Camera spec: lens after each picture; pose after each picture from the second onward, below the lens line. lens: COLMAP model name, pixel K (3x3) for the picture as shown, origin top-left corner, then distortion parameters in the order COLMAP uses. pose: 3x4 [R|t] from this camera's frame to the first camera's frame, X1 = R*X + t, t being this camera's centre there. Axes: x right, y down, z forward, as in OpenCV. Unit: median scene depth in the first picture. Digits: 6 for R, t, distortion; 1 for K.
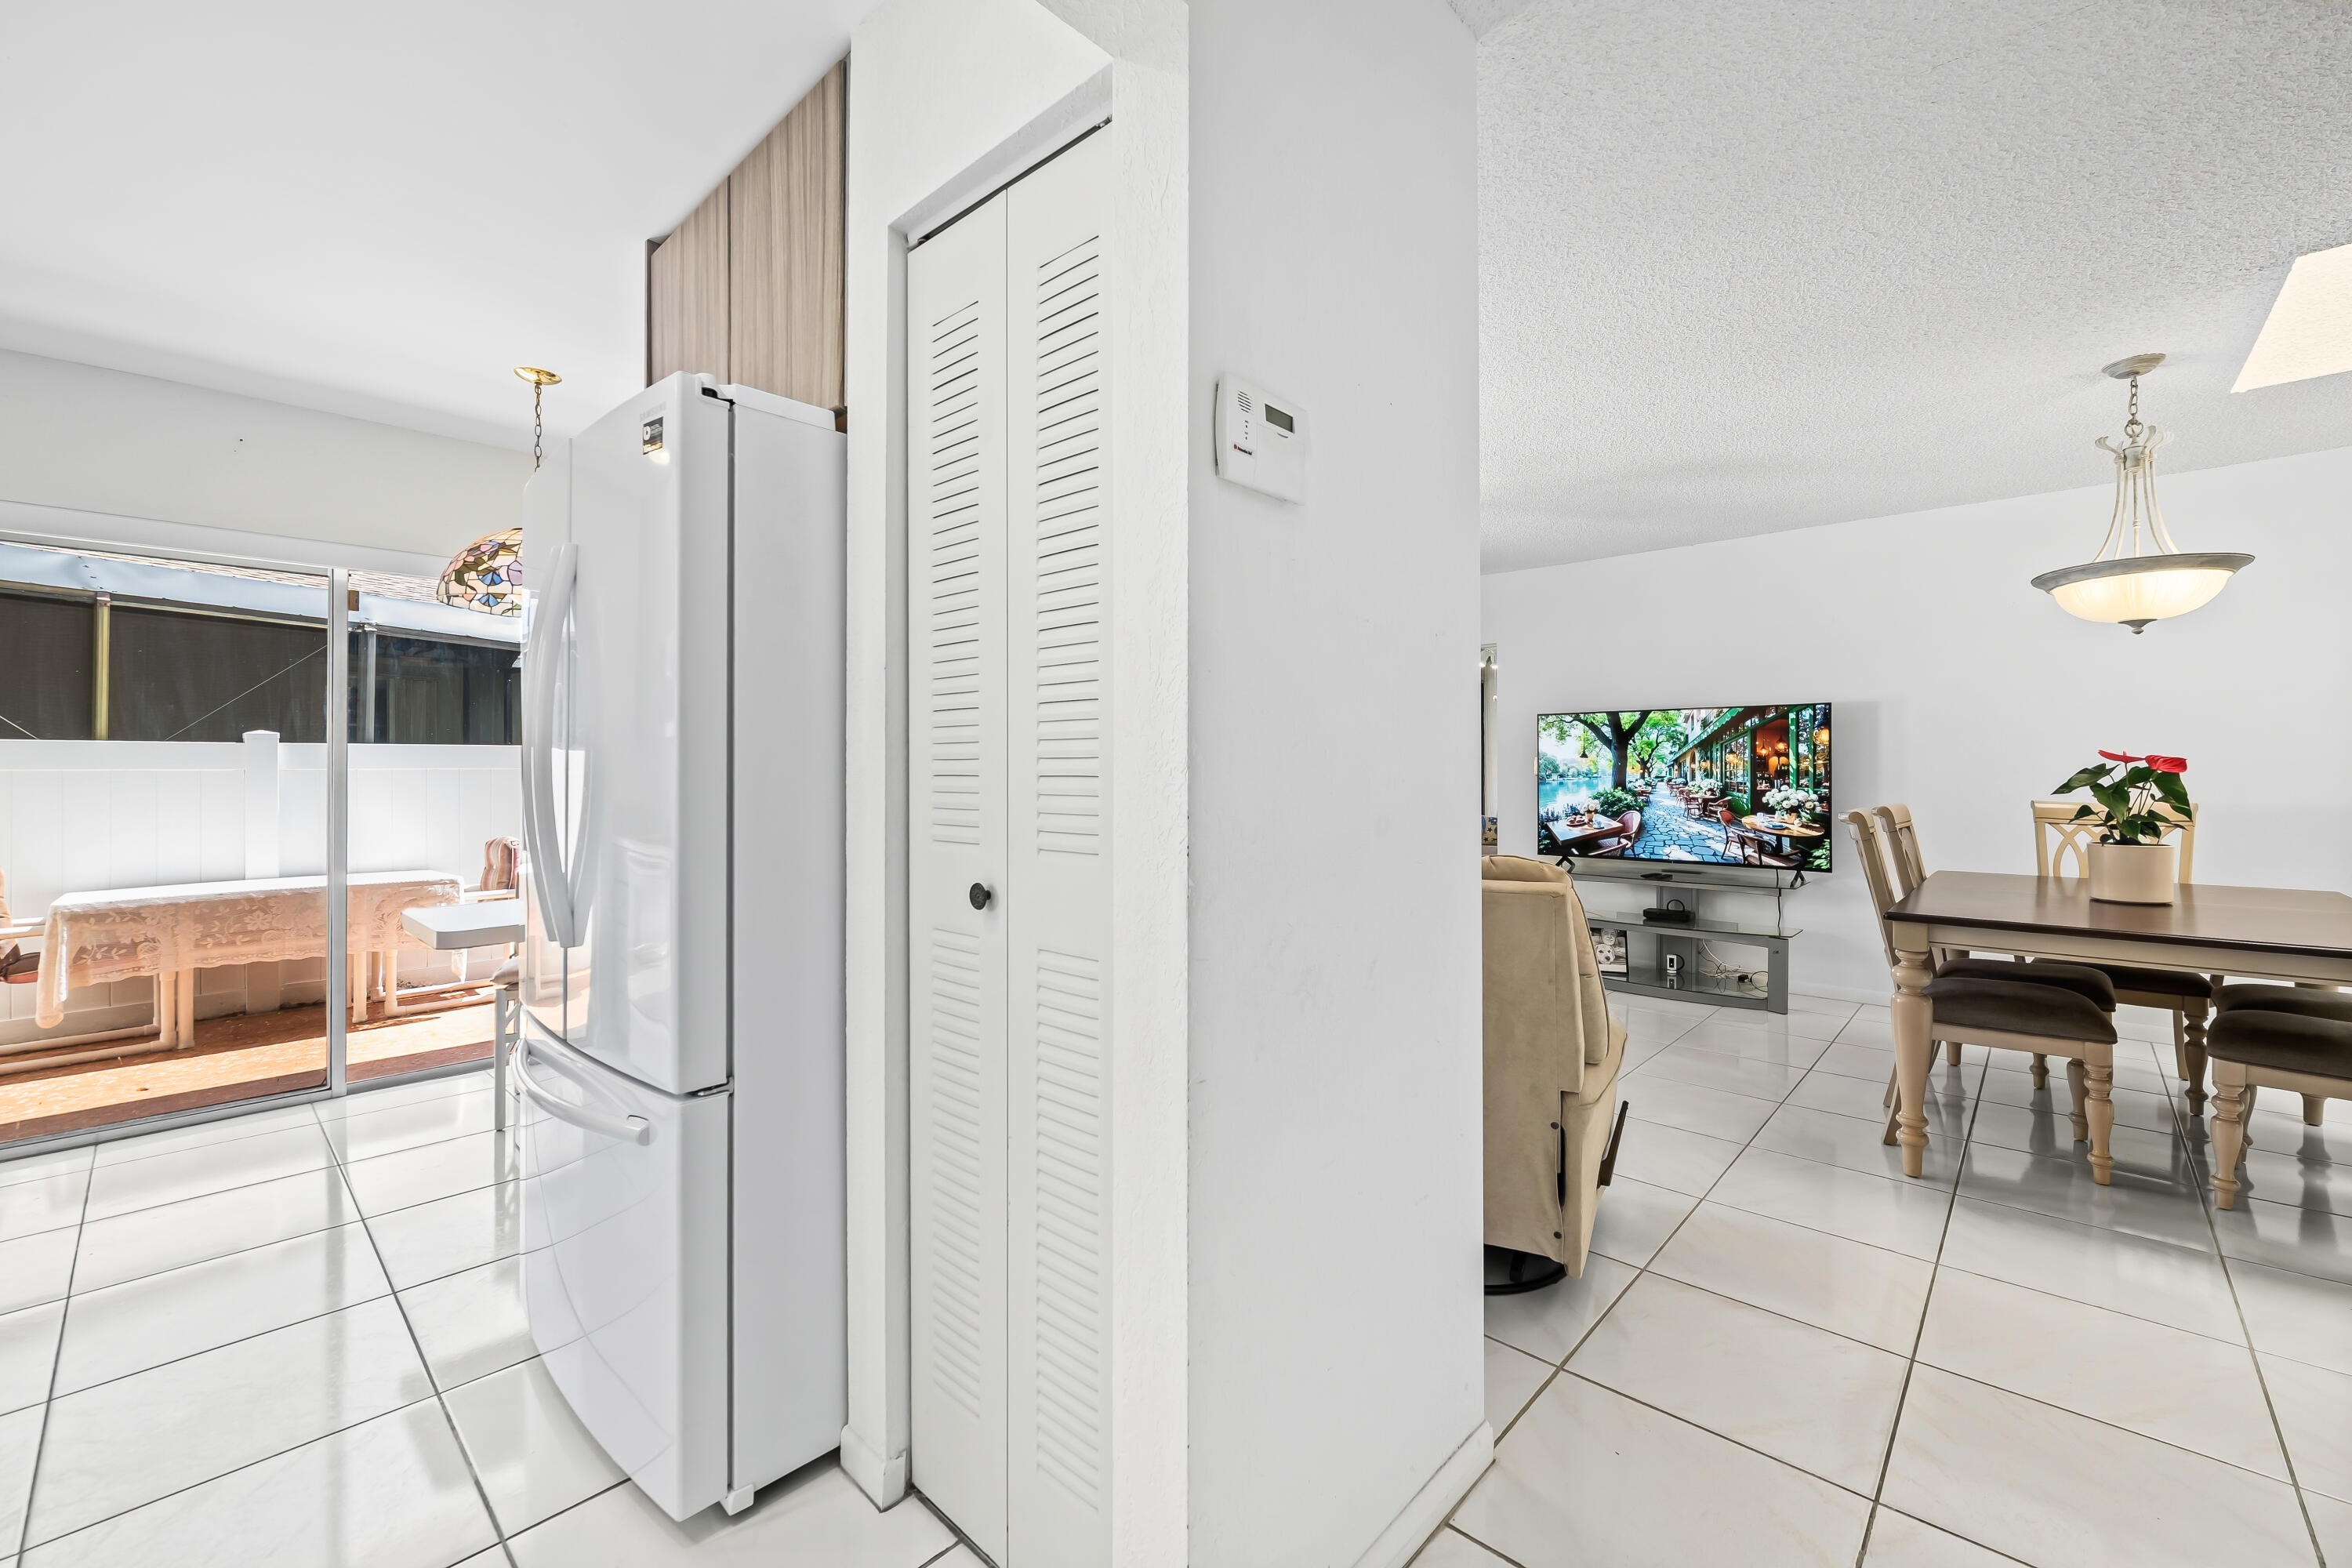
lens RADIAL K [[933.6, 0, 1181.2], [0, 933.6, 765.1], [0, 0, 1]] dist [-0.002116, -0.002648]
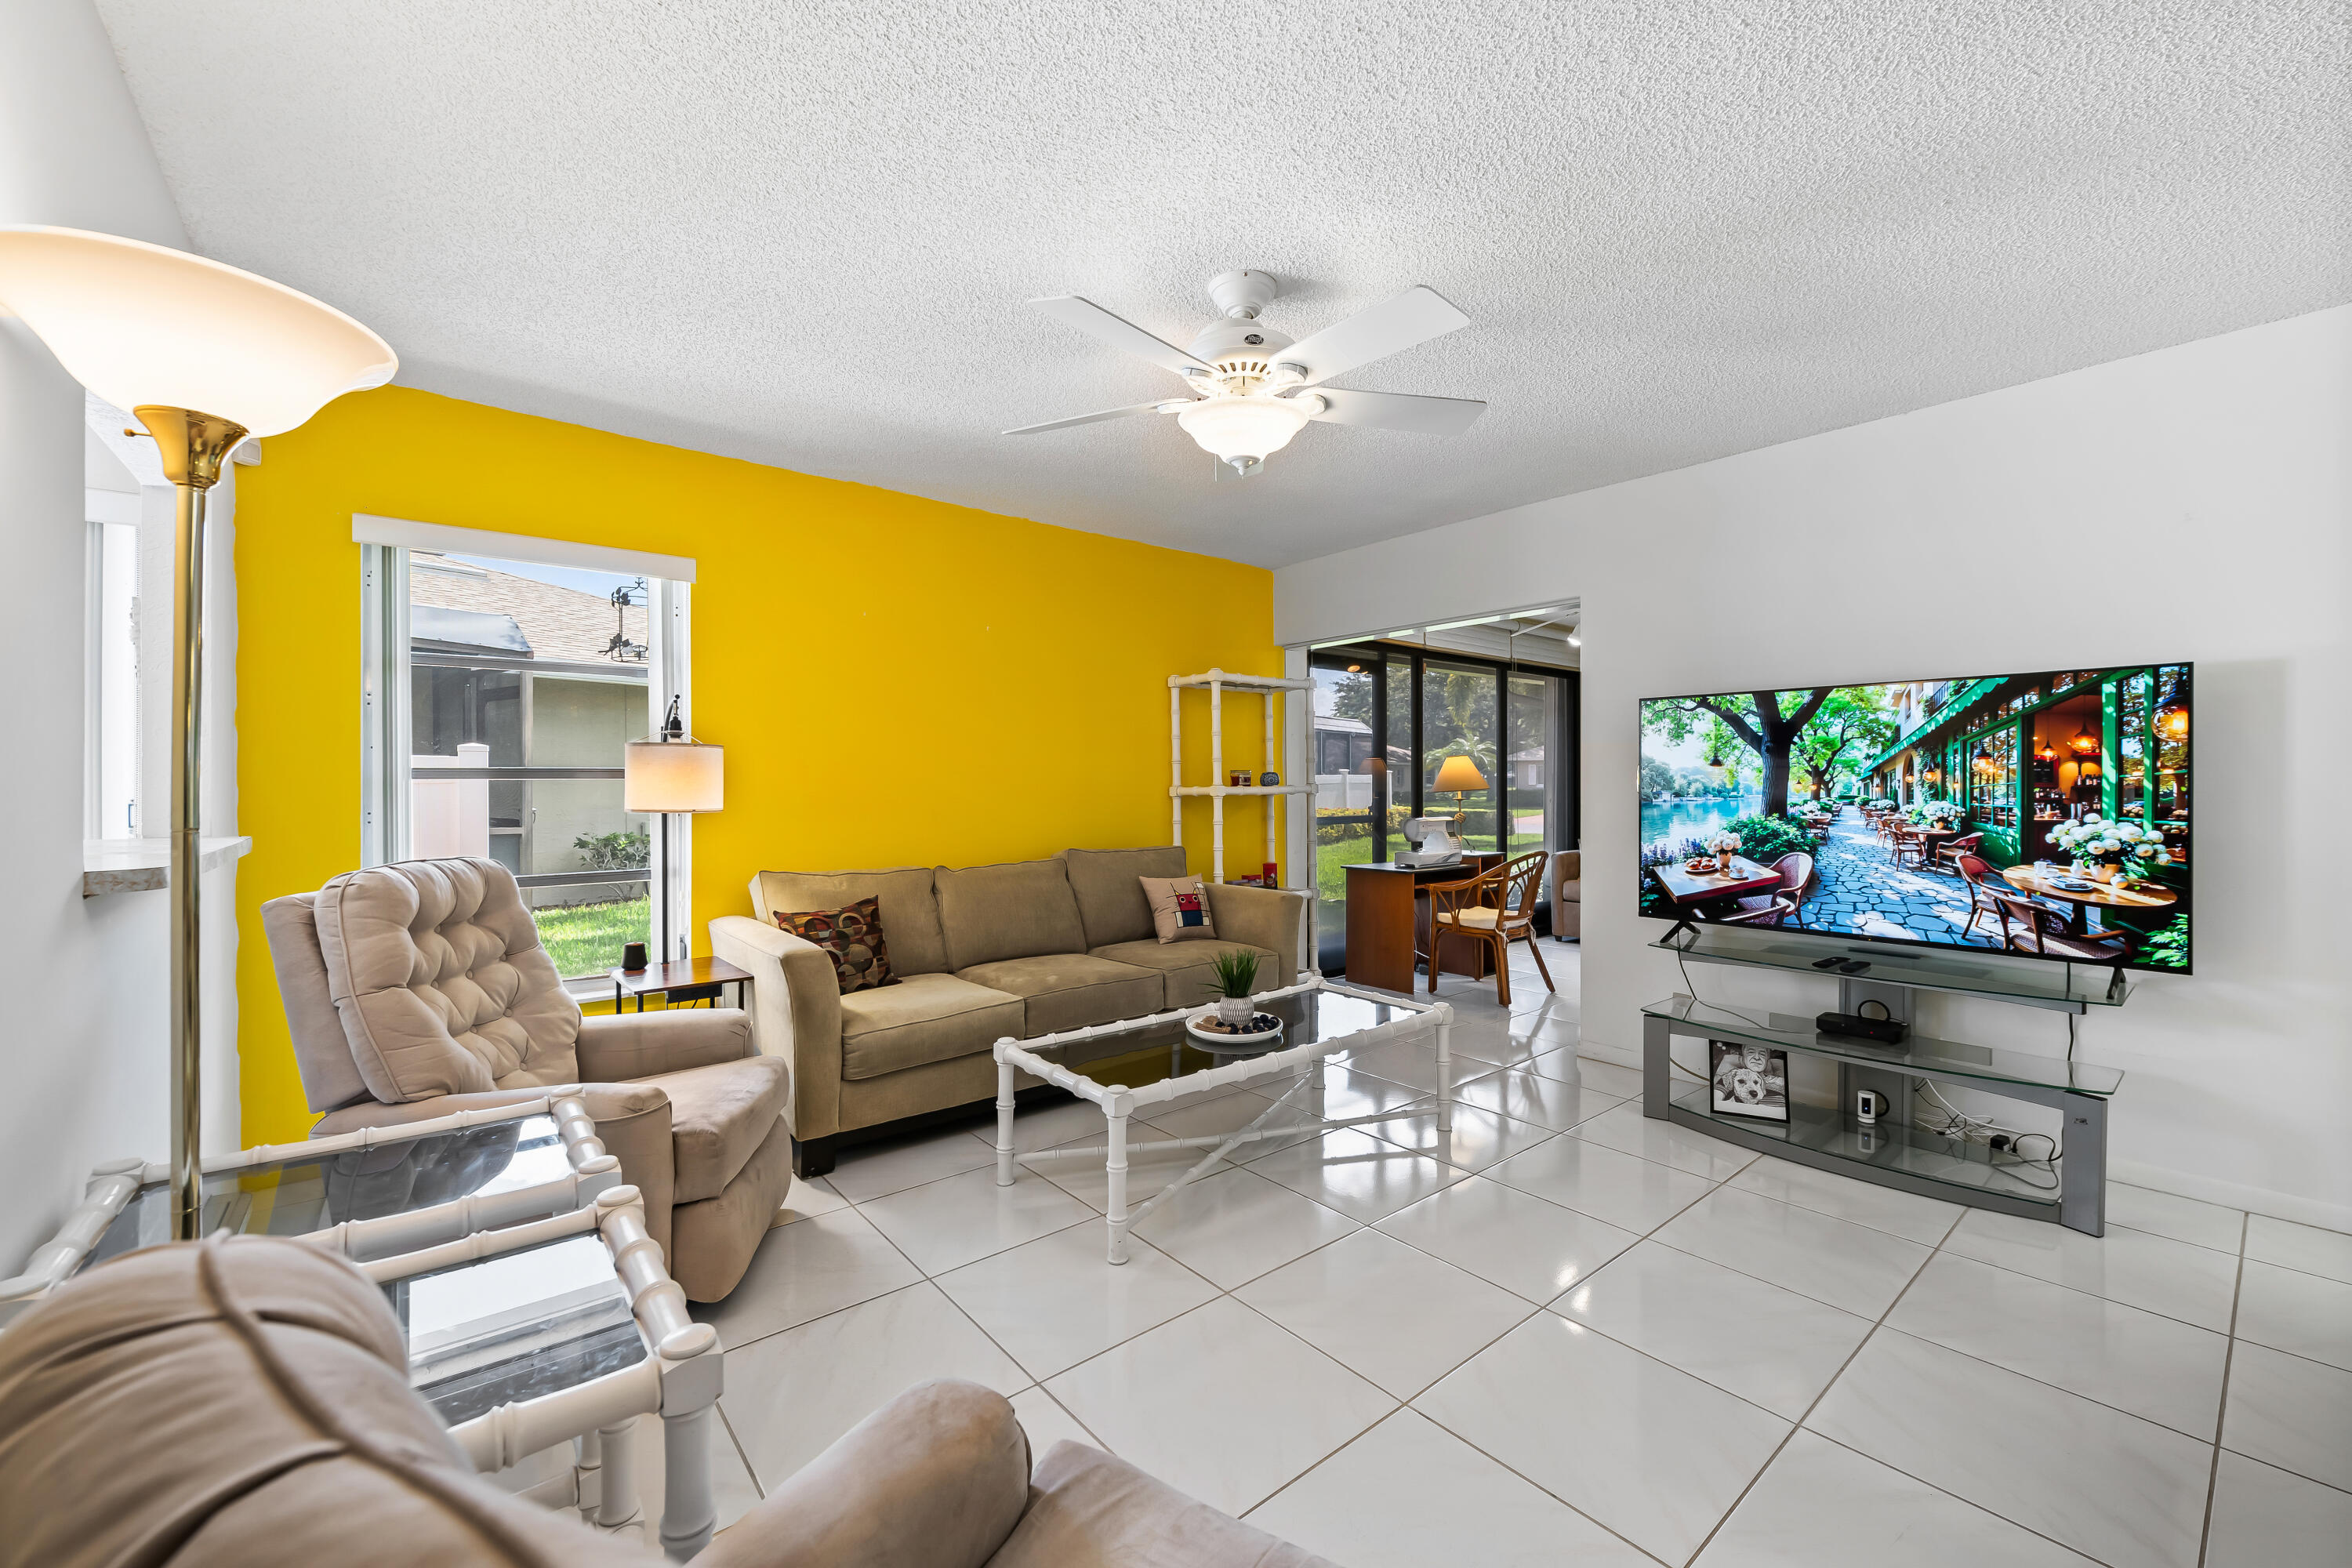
lens RADIAL K [[933.6, 0, 1177.2], [0, 933.6, 785.6], [0, 0, 1]] dist [-0.002116, -0.002648]
pose [[0.990438, 0.000086, -0.137955, 0.179186], [0.001126, 0.999961, 0.008706, -0.000462], [0.137951, -0.008778, 0.990400, 0.368055]]
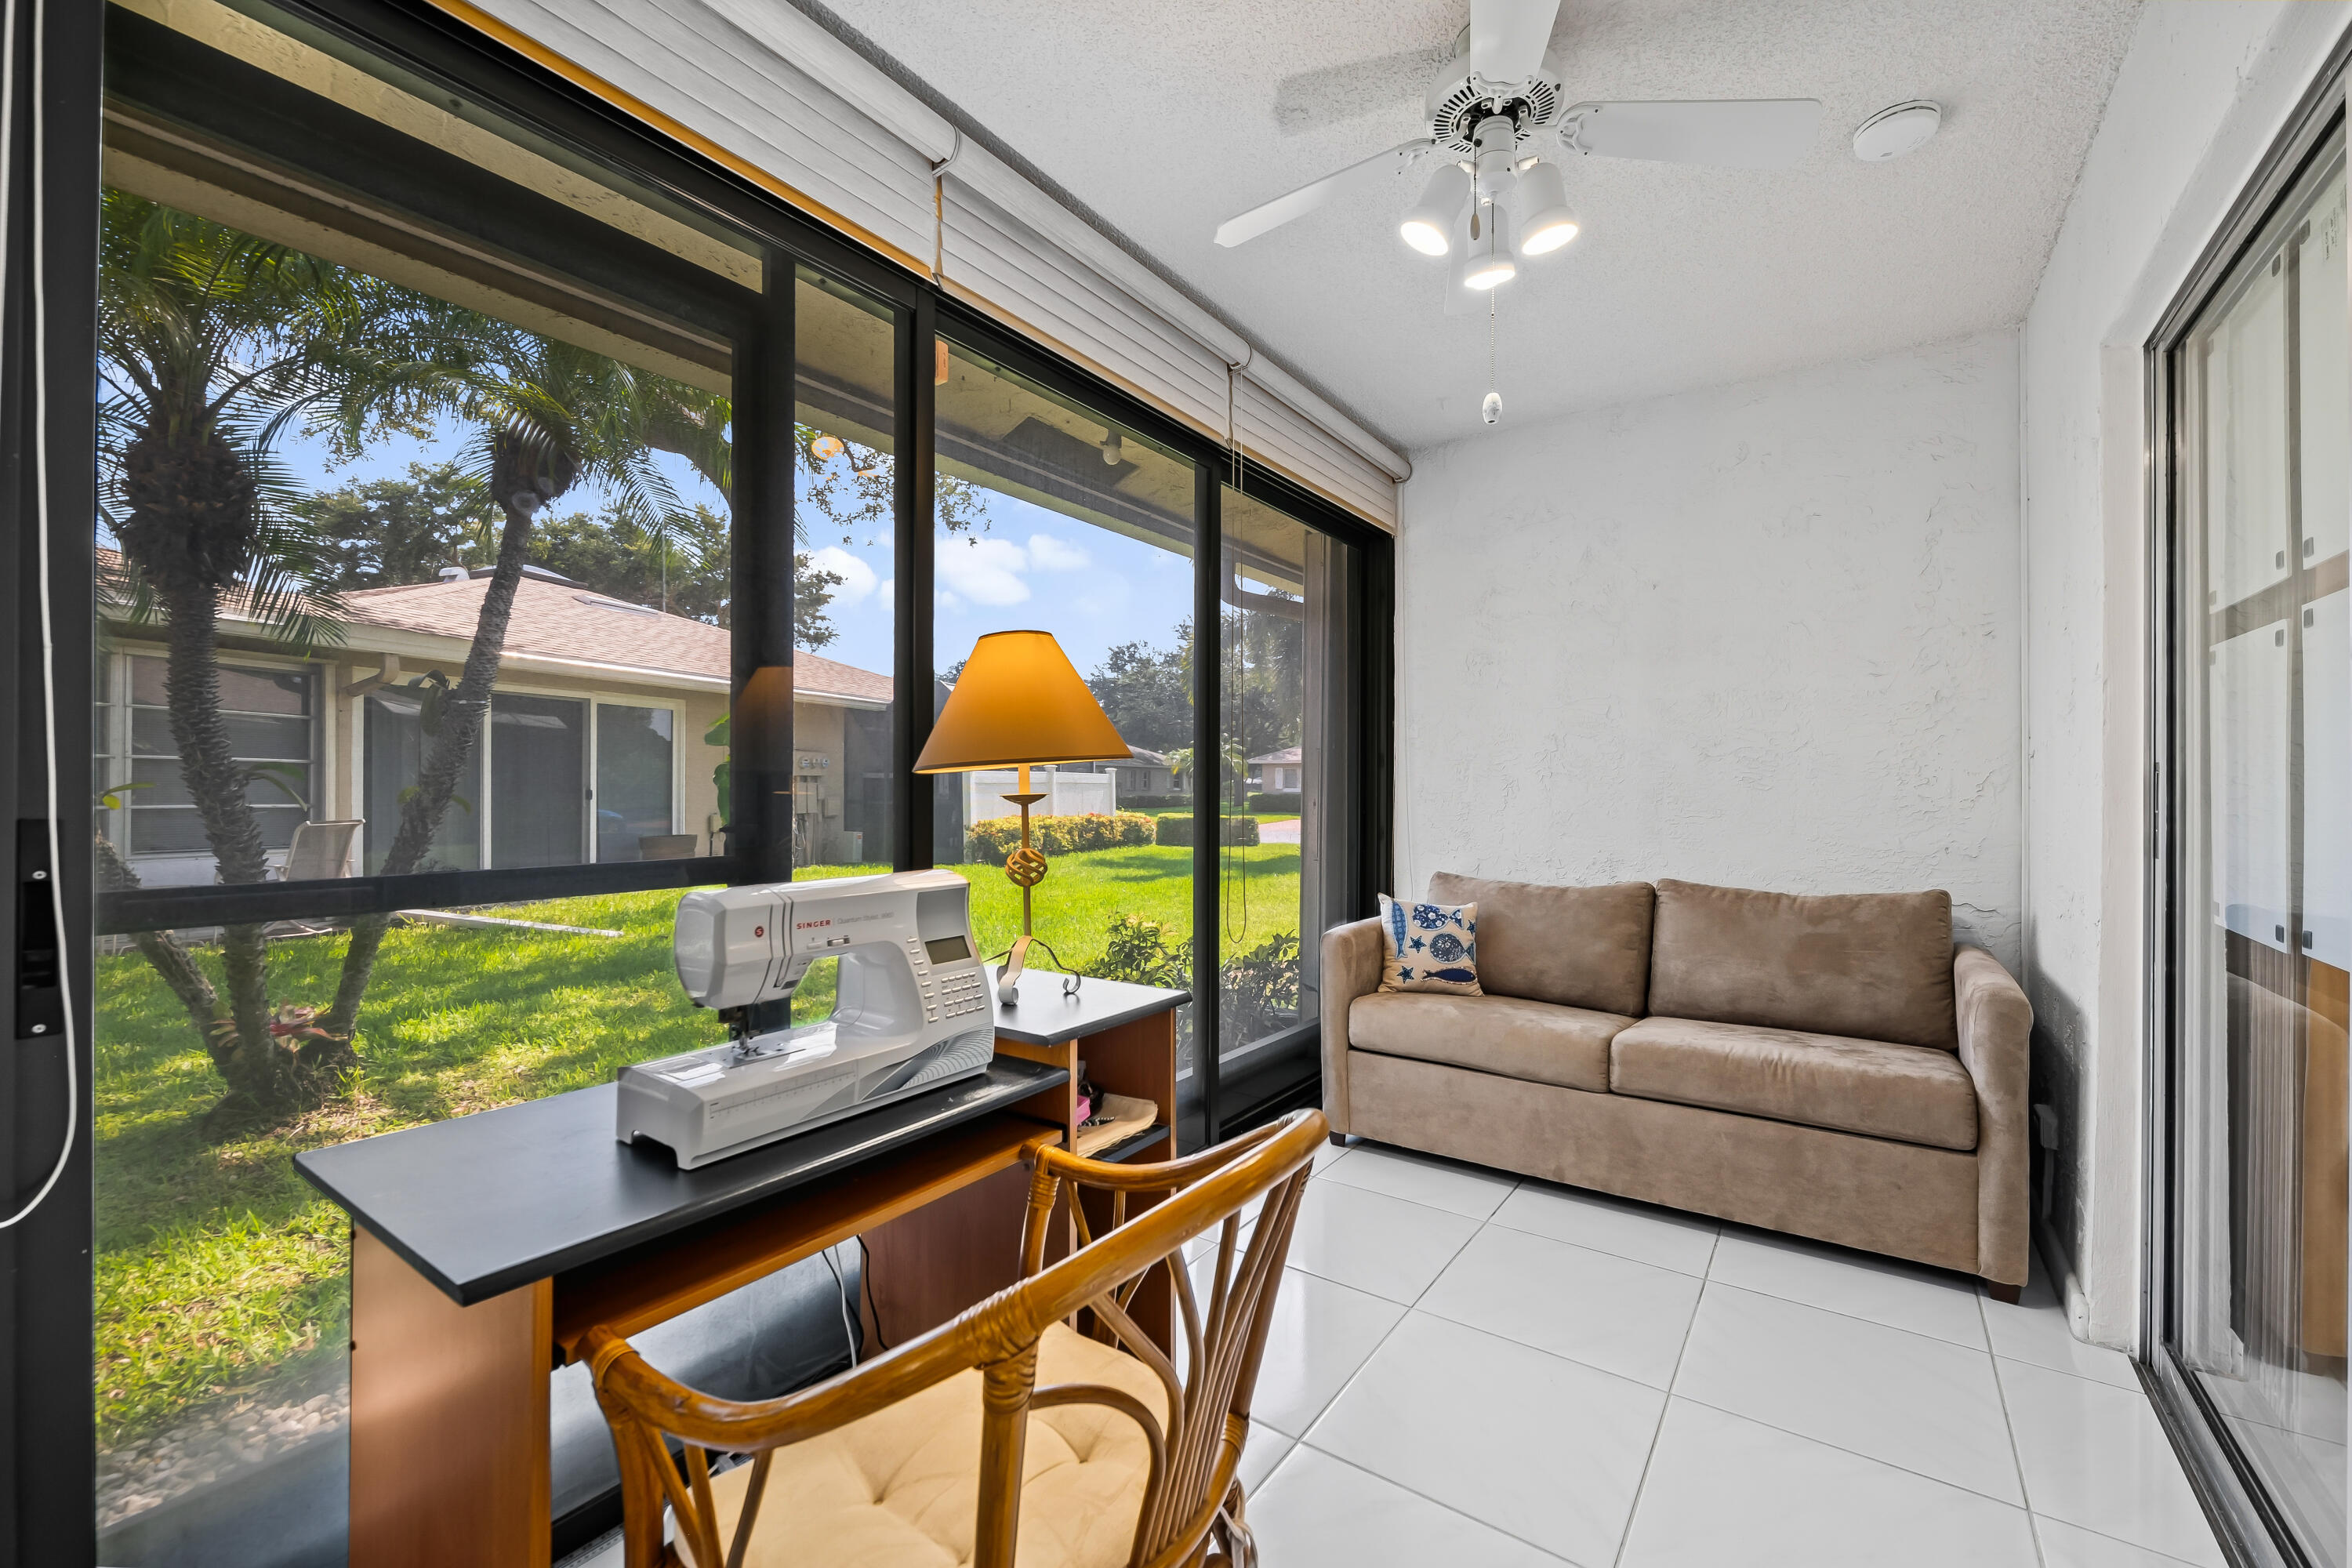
lens RADIAL K [[933.6, 0, 1175.3], [0, 933.6, 798.7], [0, 0, 1]] dist [-0.002116, -0.002648]
pose [[0.993646, 0.001134, 0.112545, 0.403408], [-0.003015, 0.999858, 0.016551, 0.023561], [-0.112510, -0.016785, 0.993509, 1.342490]]
